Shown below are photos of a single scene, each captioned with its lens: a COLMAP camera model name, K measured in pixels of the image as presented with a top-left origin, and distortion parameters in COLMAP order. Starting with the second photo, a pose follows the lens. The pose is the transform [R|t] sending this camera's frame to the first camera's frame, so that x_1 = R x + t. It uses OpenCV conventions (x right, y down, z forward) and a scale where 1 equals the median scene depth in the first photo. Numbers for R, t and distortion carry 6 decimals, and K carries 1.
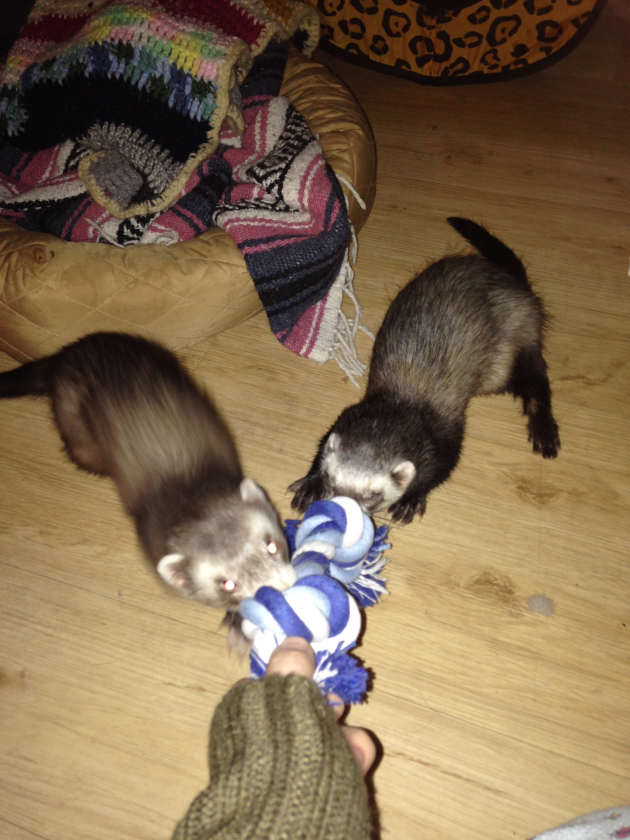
lens RADIAL K [[803.4, 0, 316.4], [0, 803.4, 422.4], [0, 0, 1]] dist [0.065329, 0.000000]
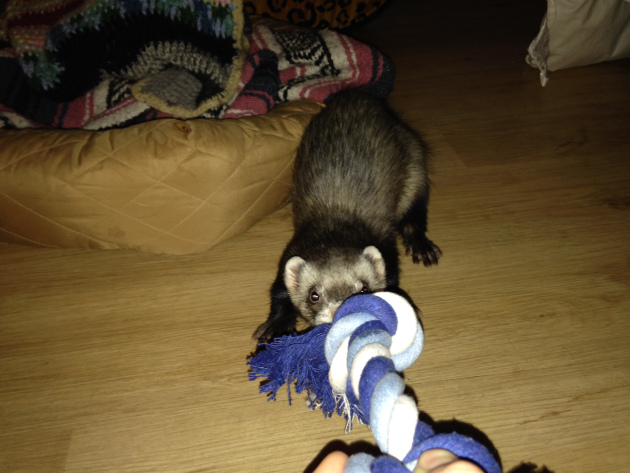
lens RADIAL K [[602.6, 0, 313.8], [0, 602.6, 234.9], [0, 0, 1]] dist [0.065329, 0.000000]
pose [[0.884506, -0.271231, 0.379583, -0.448961], [0.364297, 0.909823, -0.198772, 0.122034], [-0.291440, 0.314096, 0.903552, 0.240401]]
